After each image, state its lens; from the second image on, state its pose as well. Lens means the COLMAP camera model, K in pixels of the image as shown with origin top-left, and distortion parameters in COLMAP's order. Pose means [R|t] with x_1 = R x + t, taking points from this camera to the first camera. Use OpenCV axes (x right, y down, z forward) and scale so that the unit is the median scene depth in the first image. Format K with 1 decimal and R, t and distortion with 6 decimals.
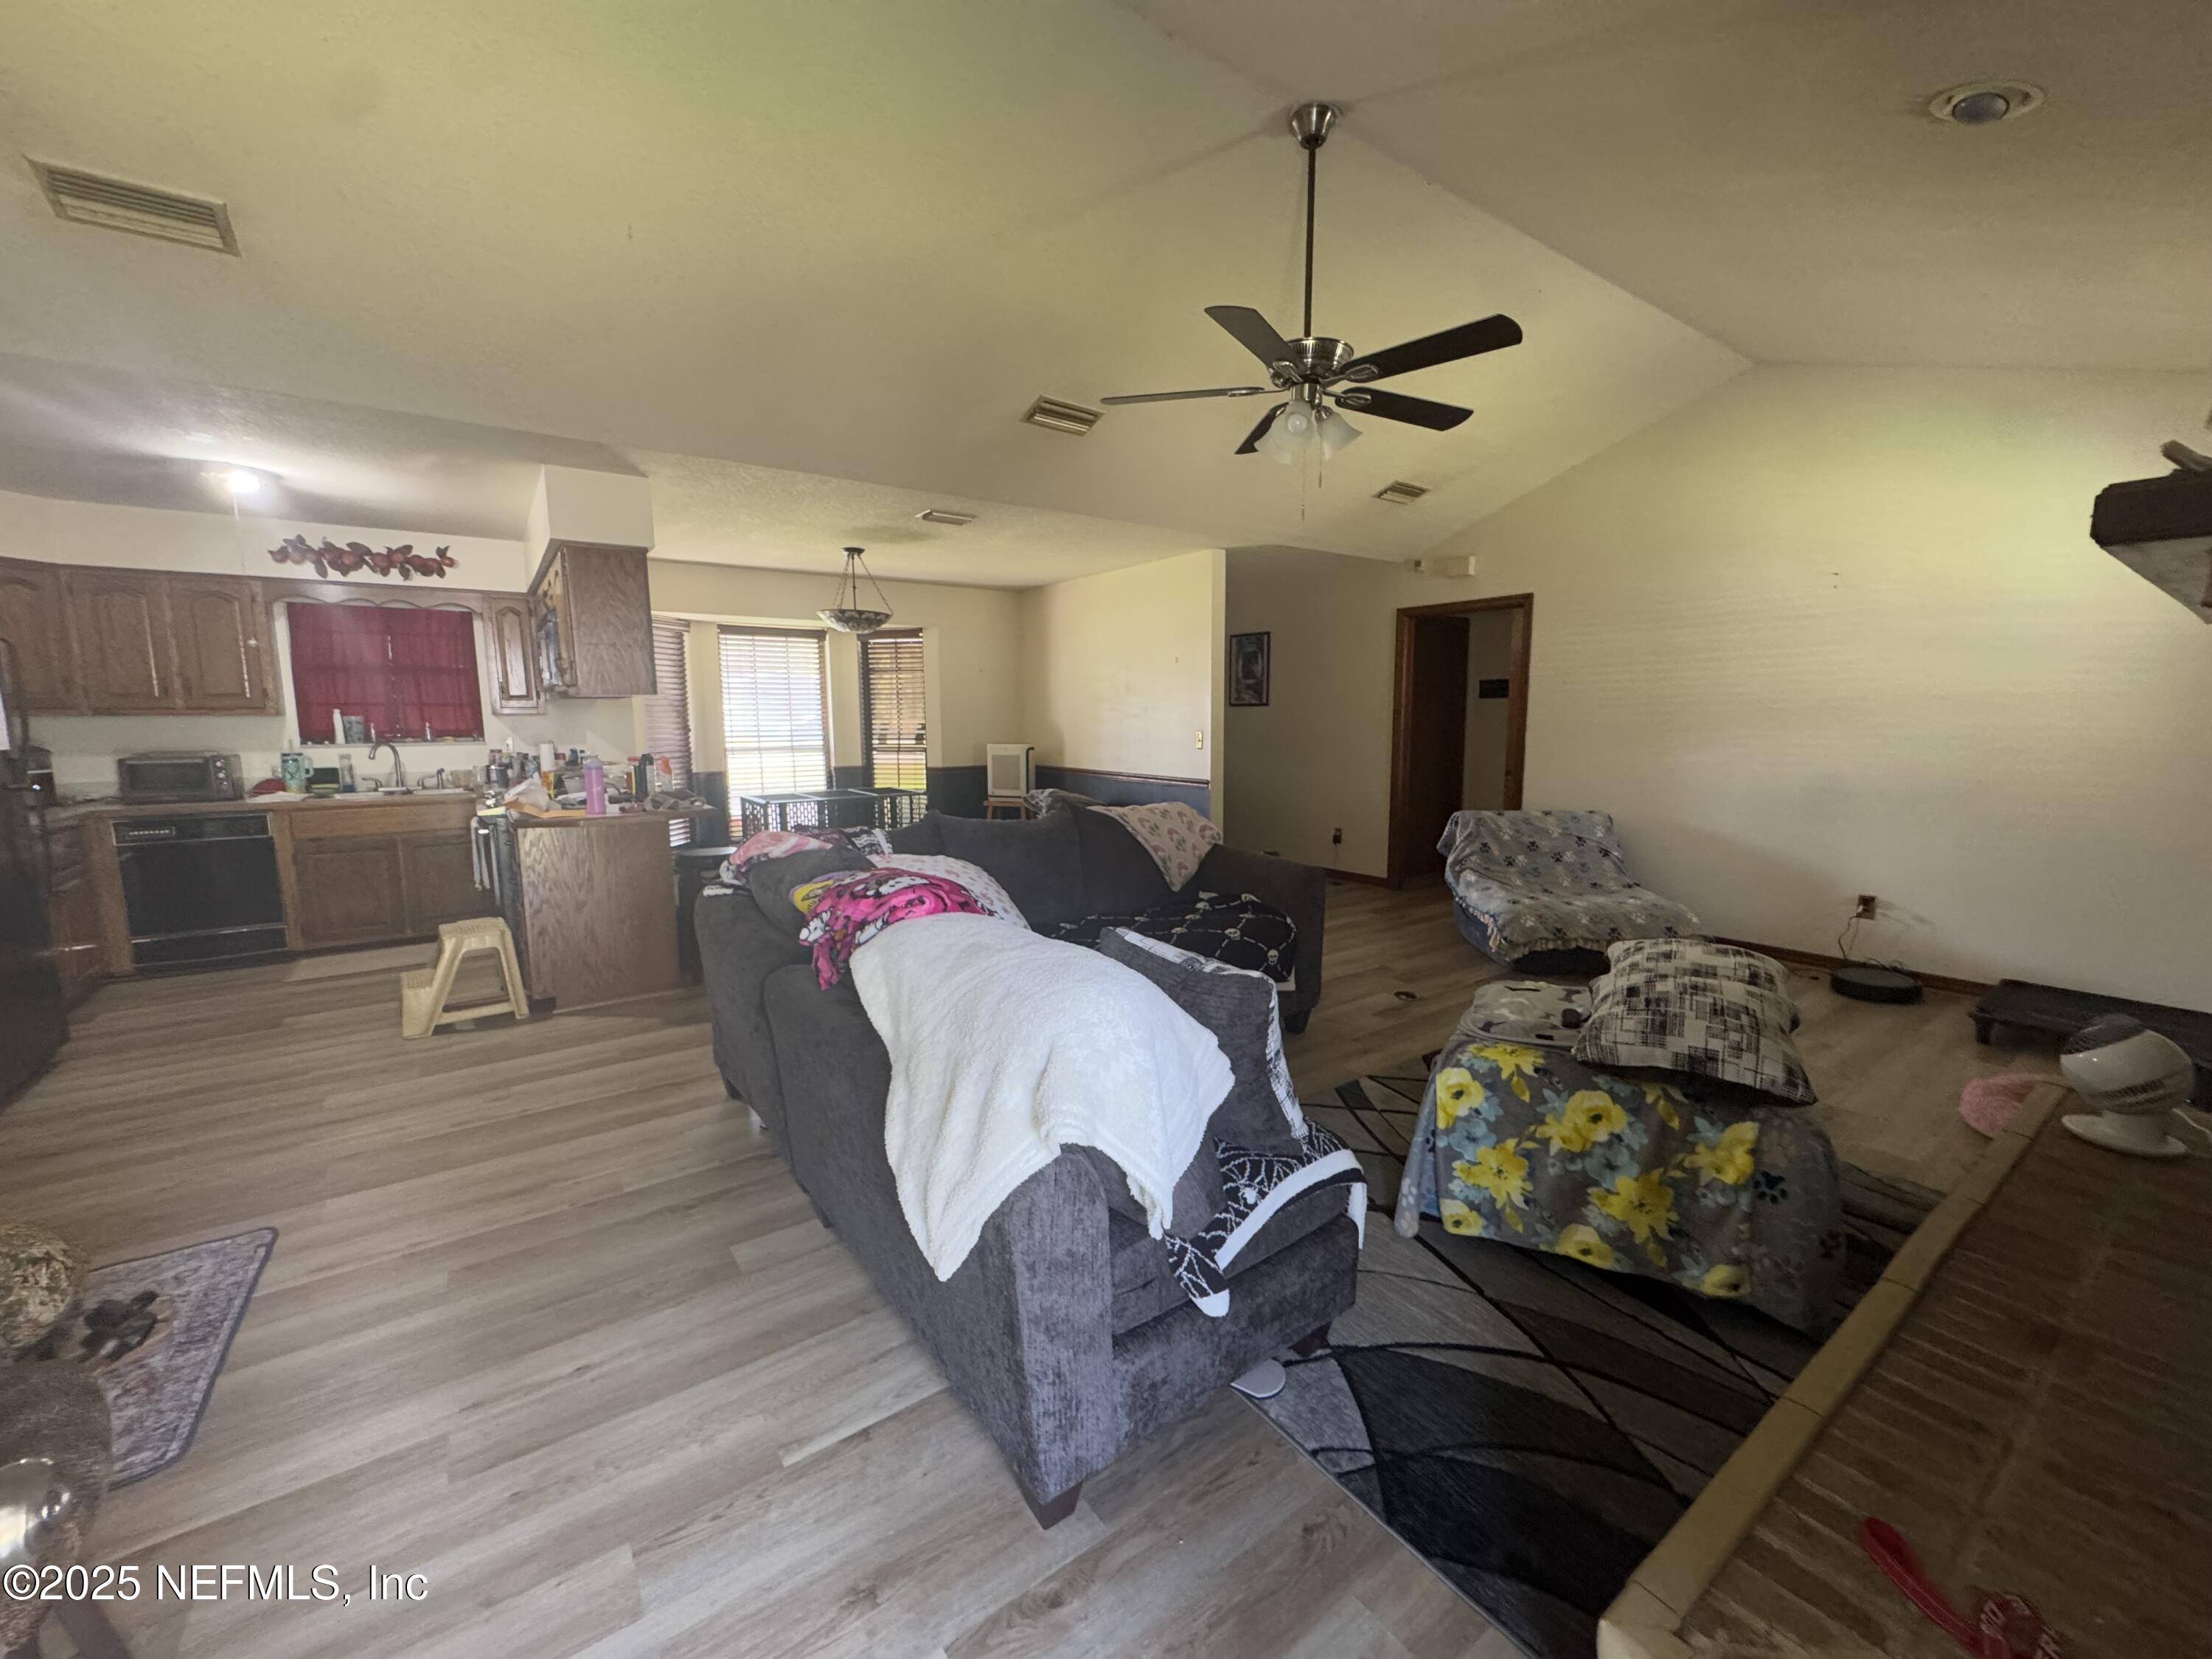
lens RADIAL K [[883.3, 0, 1108.2], [0, 883.3, 826.3], [0, 0, 1]] dist [0.000172, -0.000322]
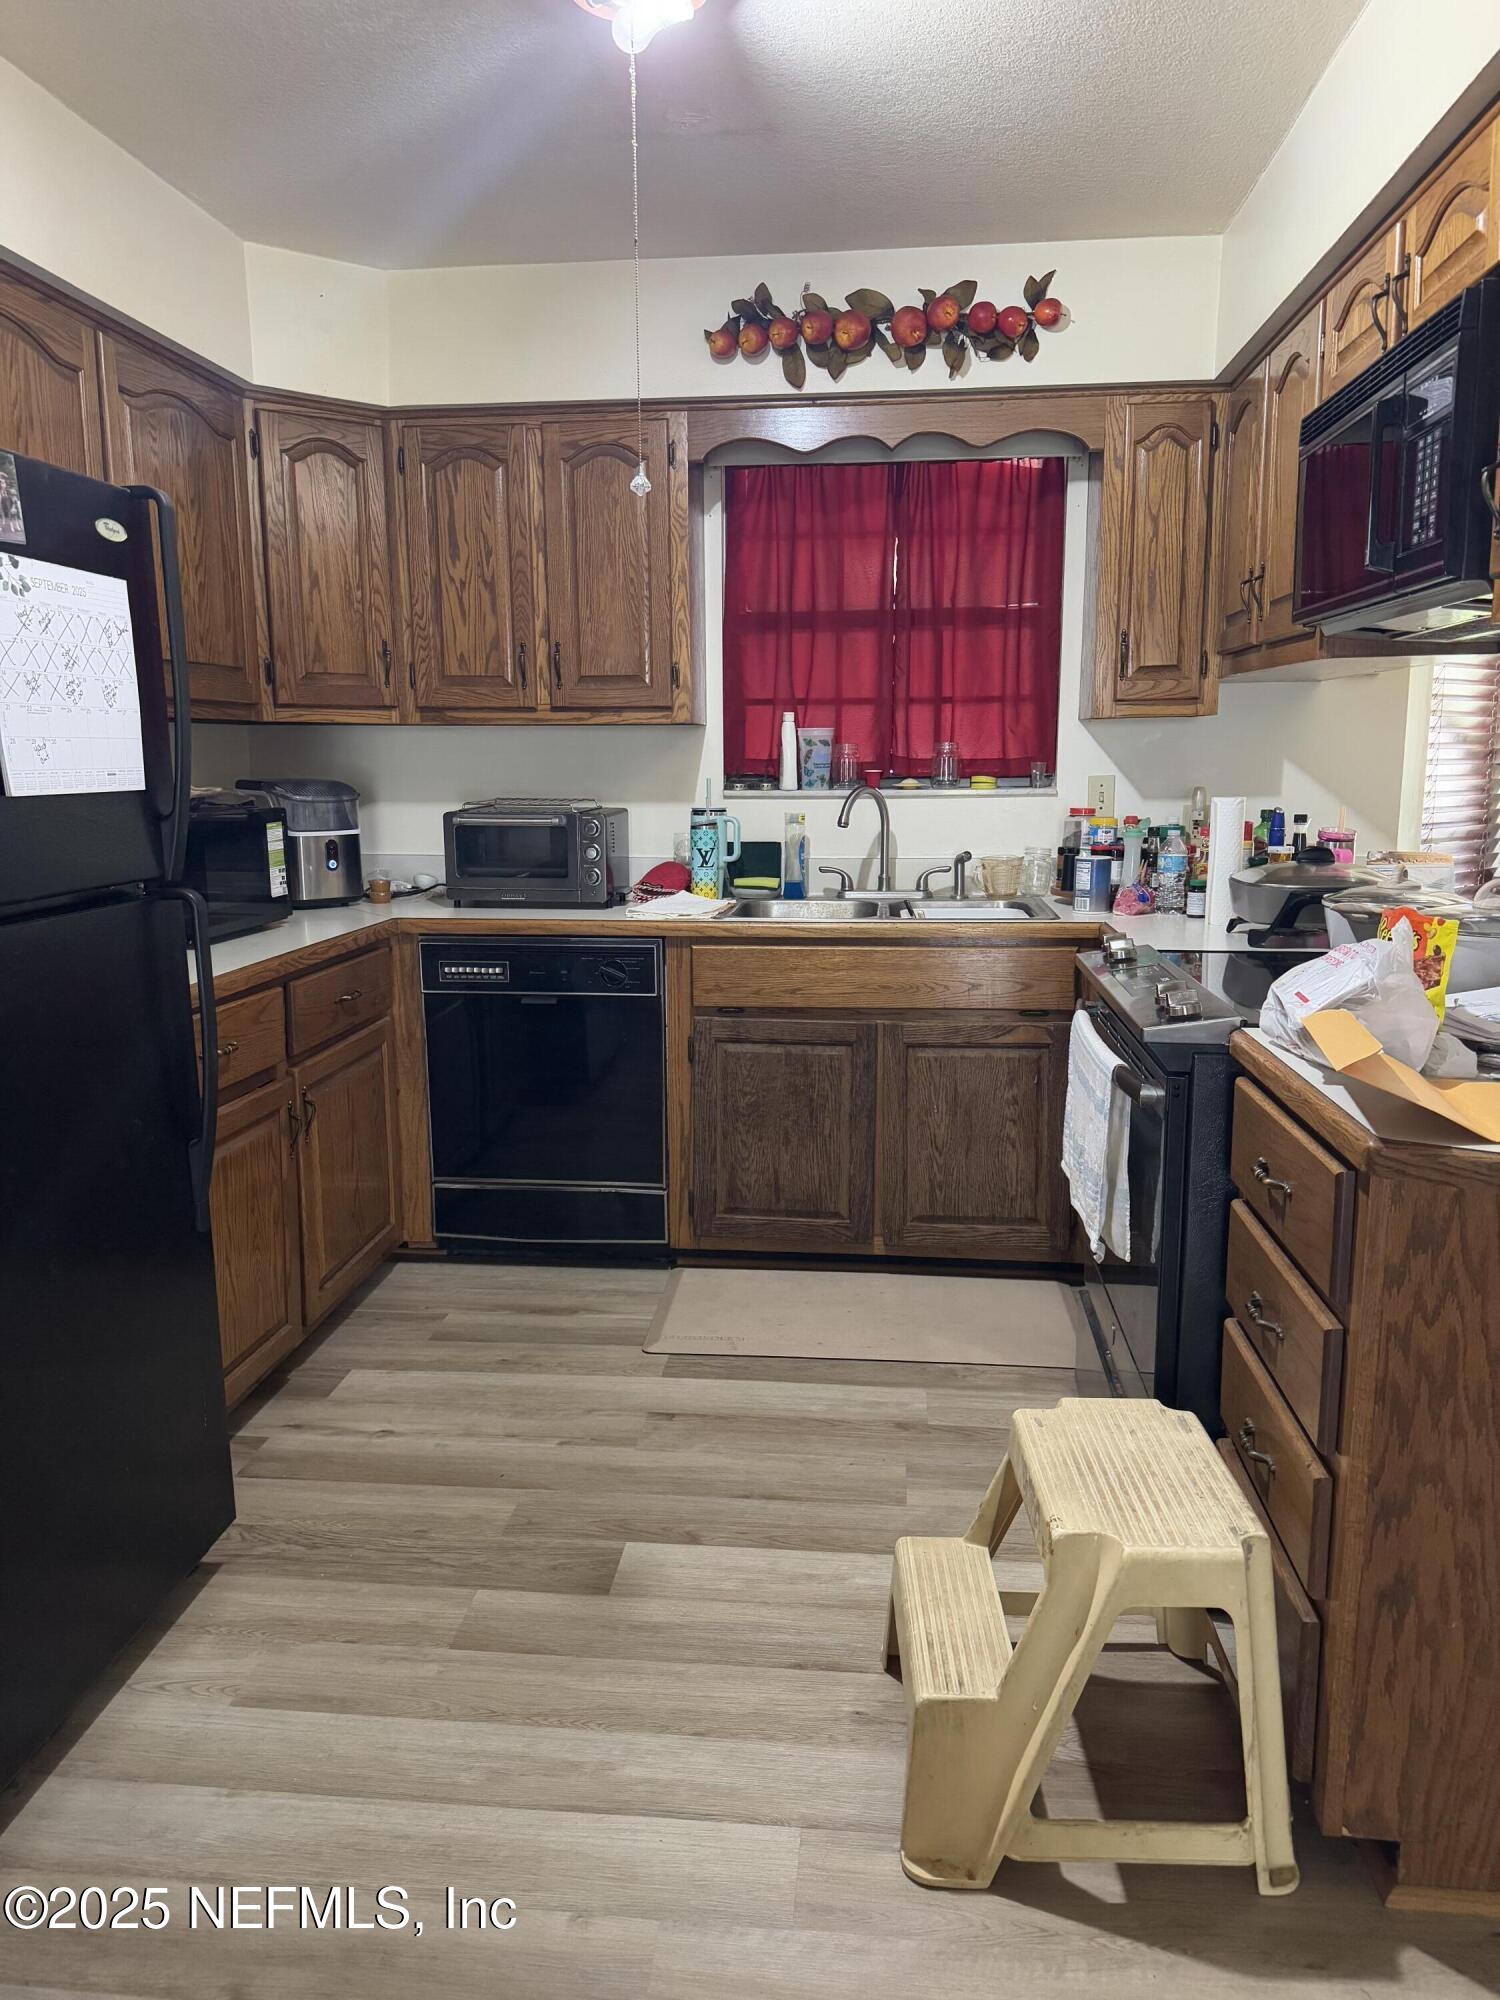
lens RADIAL K [[1407.0, 0, 753.9], [0, 1407.0, 1000.1], [0, 0, 1]] dist [0.011147, -0.000822]
pose [[0.750663, 0.113382, -0.650884, -0.422967], [-0.083806, 0.993547, 0.076420, -0.041767], [0.655349, -0.002818, 0.755321, 0.467128]]
